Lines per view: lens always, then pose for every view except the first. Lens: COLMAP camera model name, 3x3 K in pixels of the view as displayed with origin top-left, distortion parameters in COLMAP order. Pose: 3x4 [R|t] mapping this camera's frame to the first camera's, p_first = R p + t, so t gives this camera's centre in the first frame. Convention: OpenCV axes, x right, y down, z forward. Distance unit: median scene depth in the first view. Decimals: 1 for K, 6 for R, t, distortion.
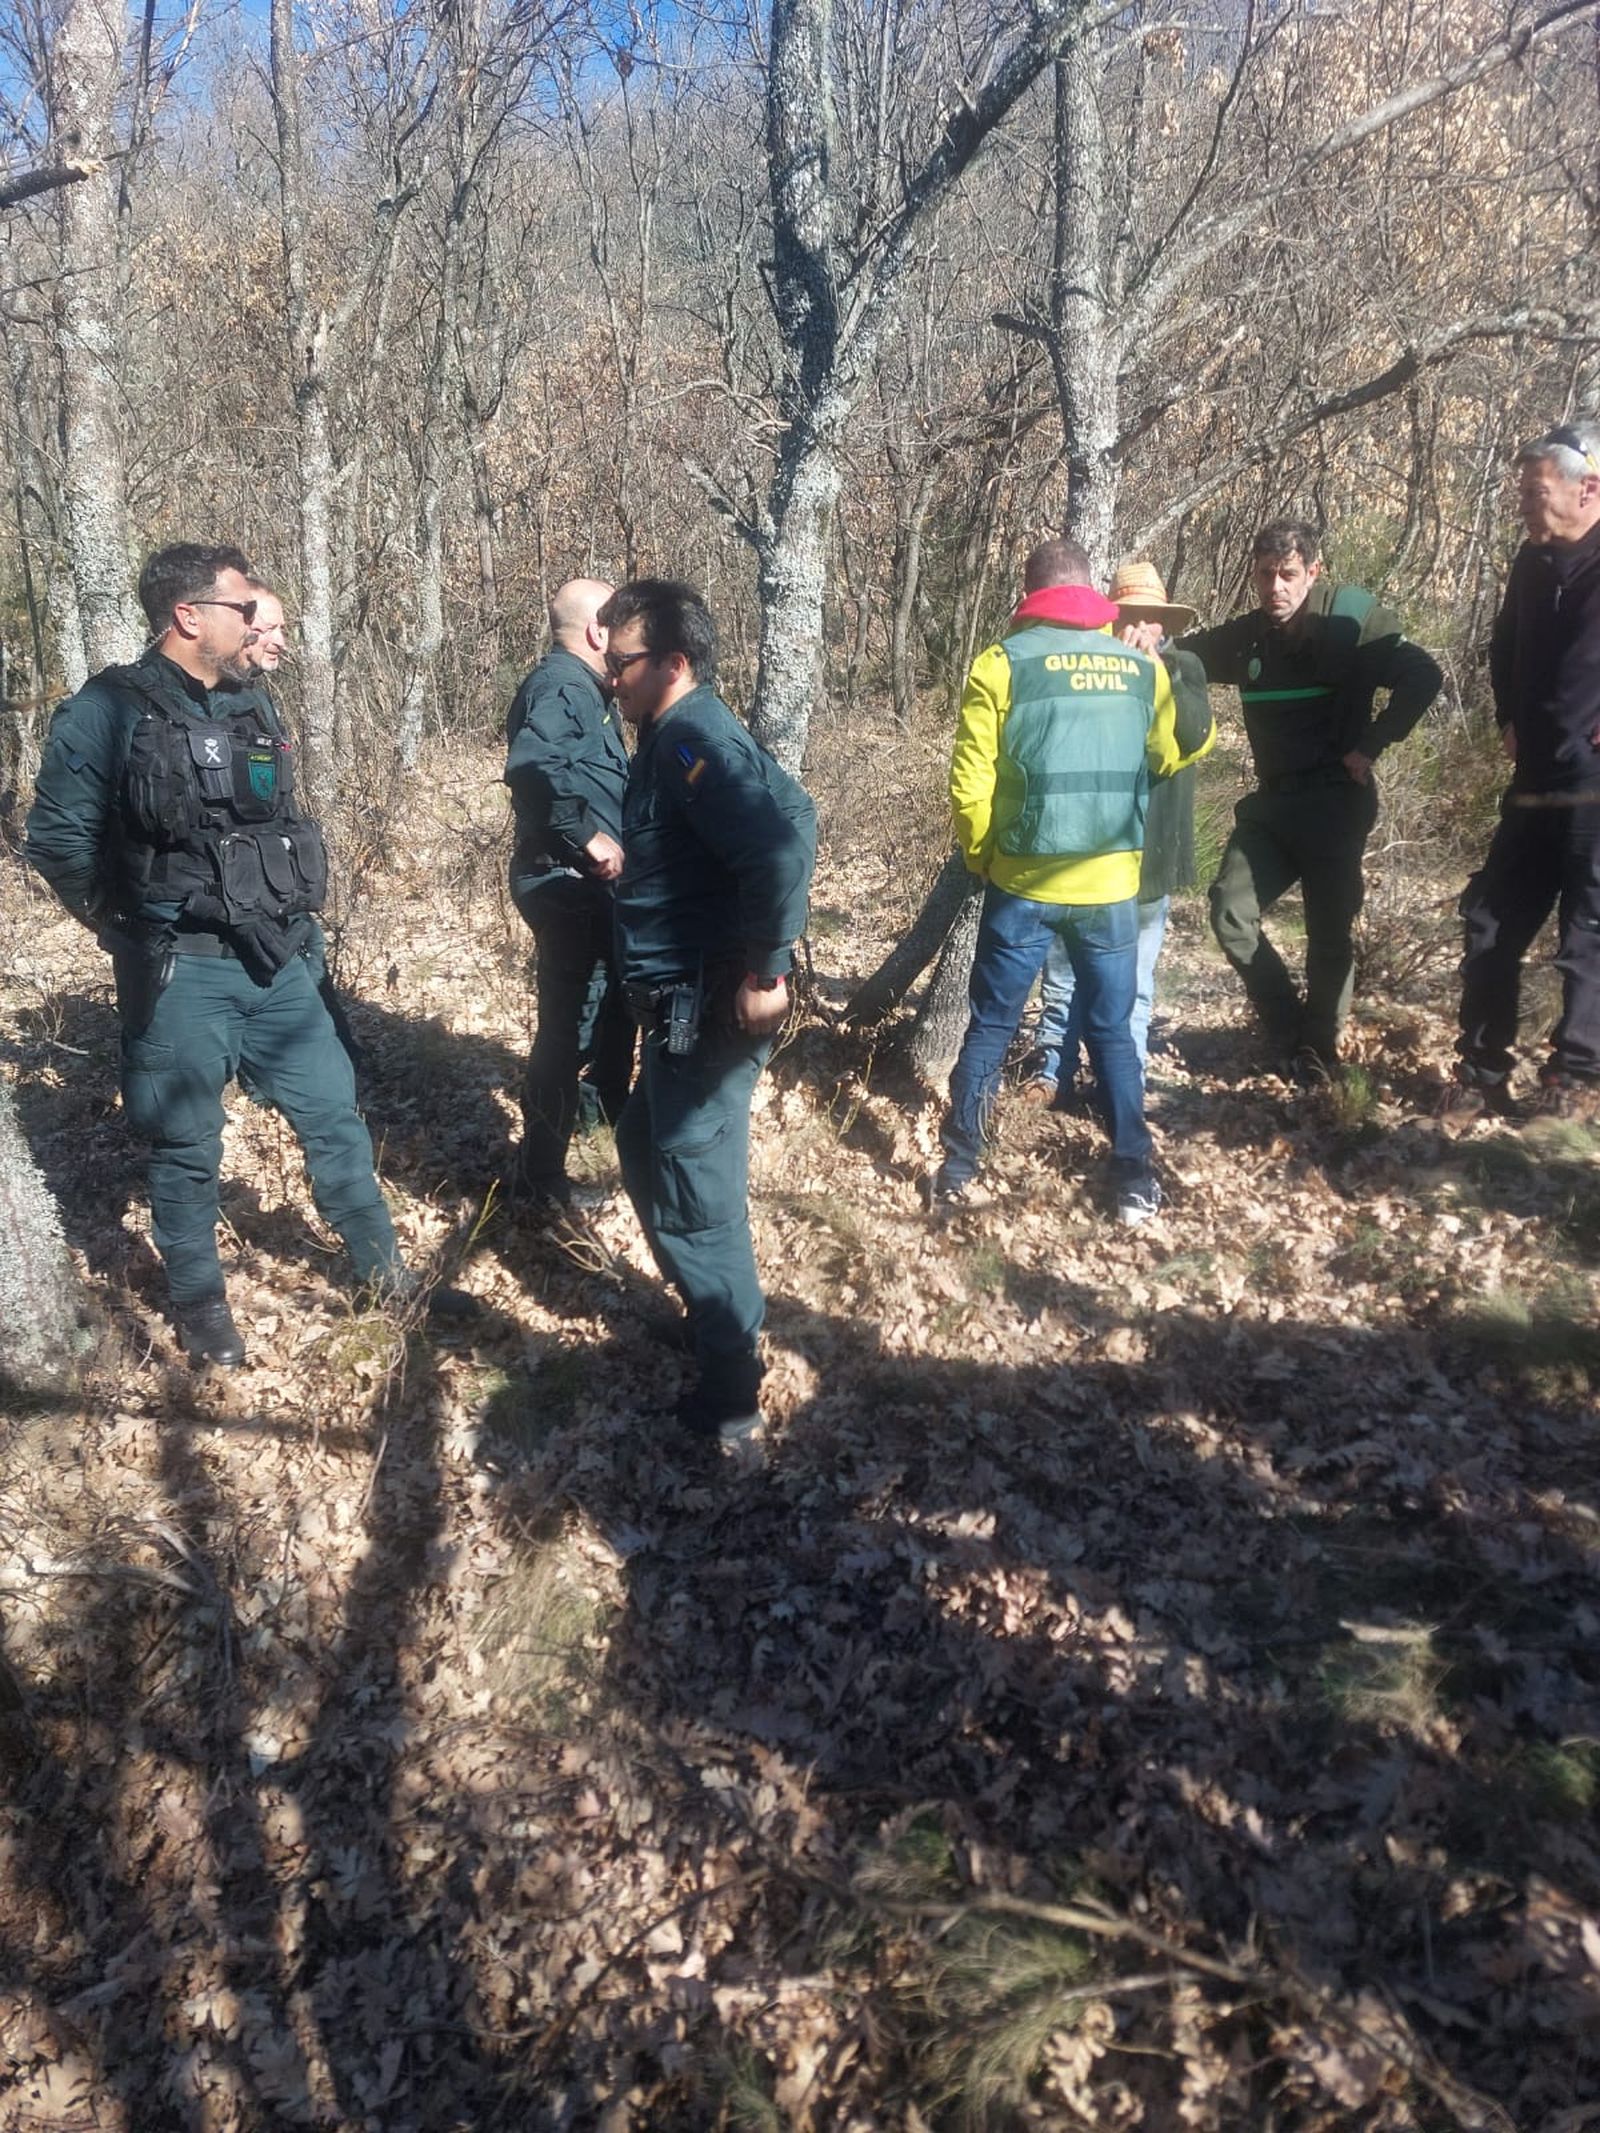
lens RADIAL K [[1627.6, 0, 810.1], [0, 1627.6, 1128.6], [0, 0, 1]] dist [0.025647, -0.007540]
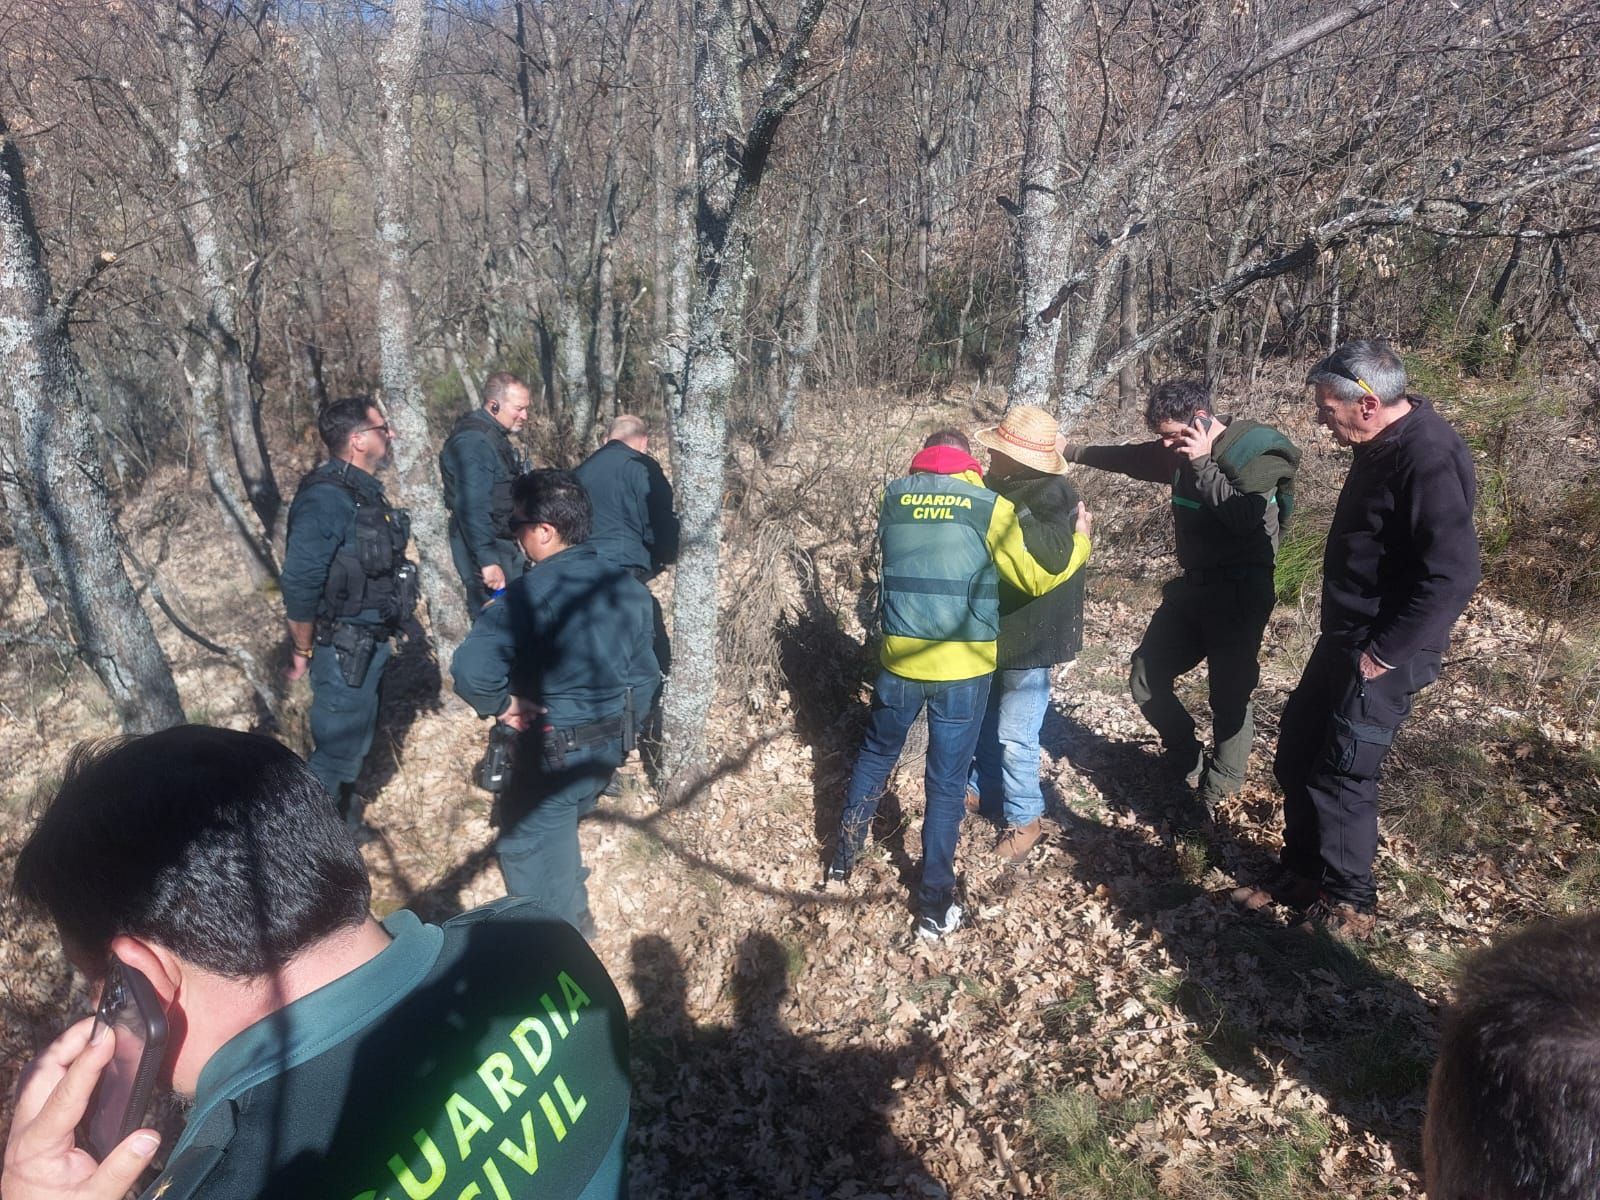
lens RADIAL K [[1223.6, 0, 803.3], [0, 1223.6, 607.2], [0, 0, 1]] dist [0.084707, -0.111827]
pose [[0.913006, 0.122292, -0.389185, 0.418522], [-0.124880, 0.991995, 0.018749, -0.187804], [0.388362, 0.031484, 0.920969, 0.061088]]
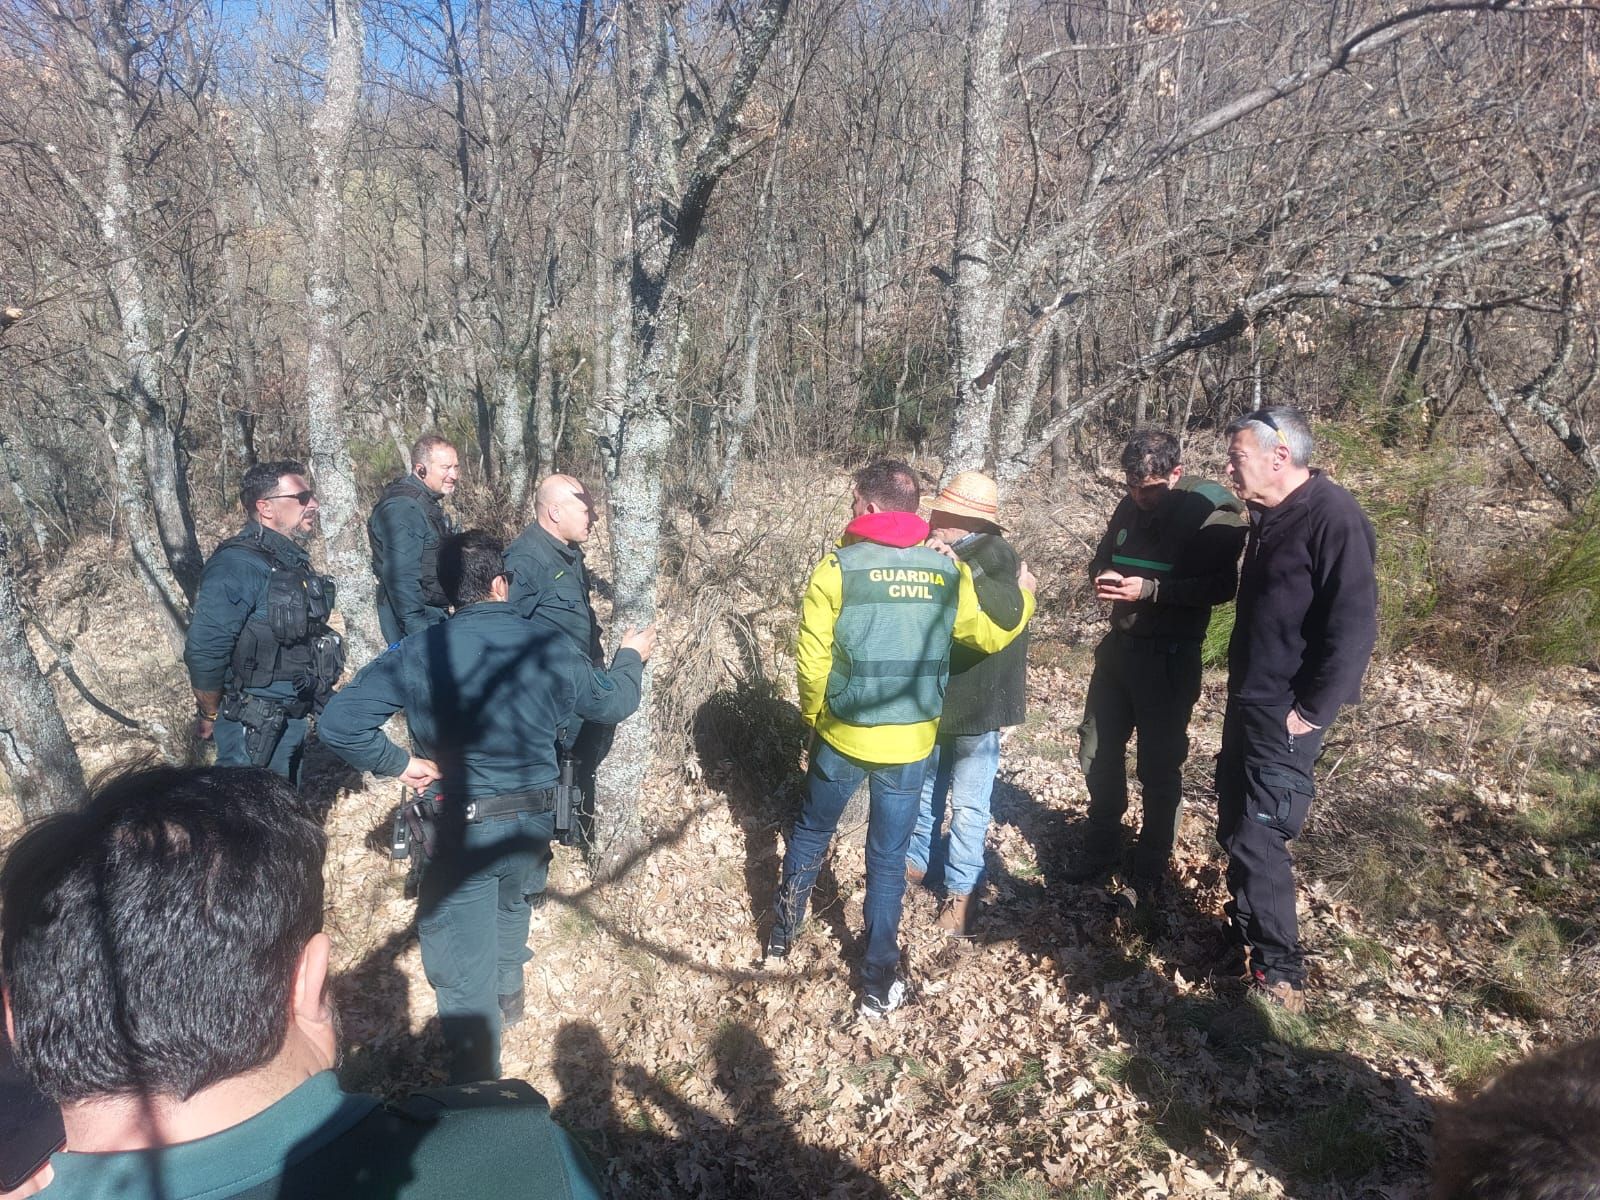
lens RADIAL K [[1213.7, 0, 800.0], [0, 1213.7, 600.0], [0, 0, 1]] dist [0.088102, -0.110636]
pose [[0.930633, 0.094886, -0.353438, 0.412318], [-0.119664, 0.991611, -0.048873, -0.185366], [0.345835, 0.087777, 0.934180, 0.083200]]
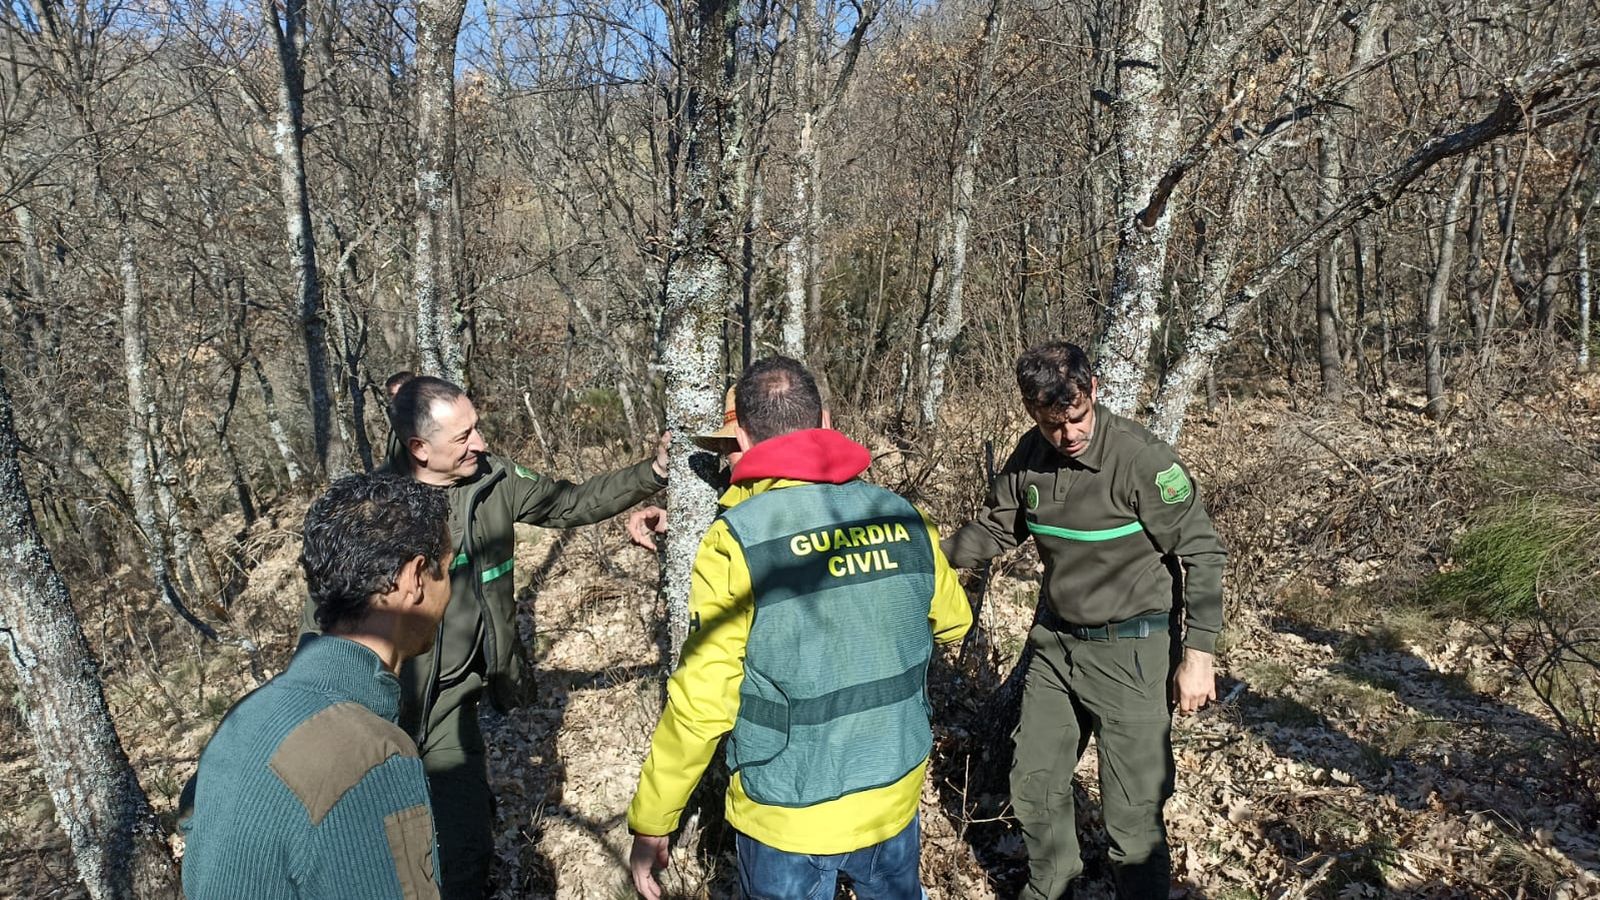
lens RADIAL K [[1251.4, 0, 800.0], [0, 1251.4, 450.0], [0, 0, 1]] dist [0.046047, 0.003357]
pose [[0.826516, 0.054774, -0.560241, 0.452101], [-0.140991, 0.983675, -0.111828, -0.163652], [0.544970, 0.171417, 0.820746, 0.293167]]
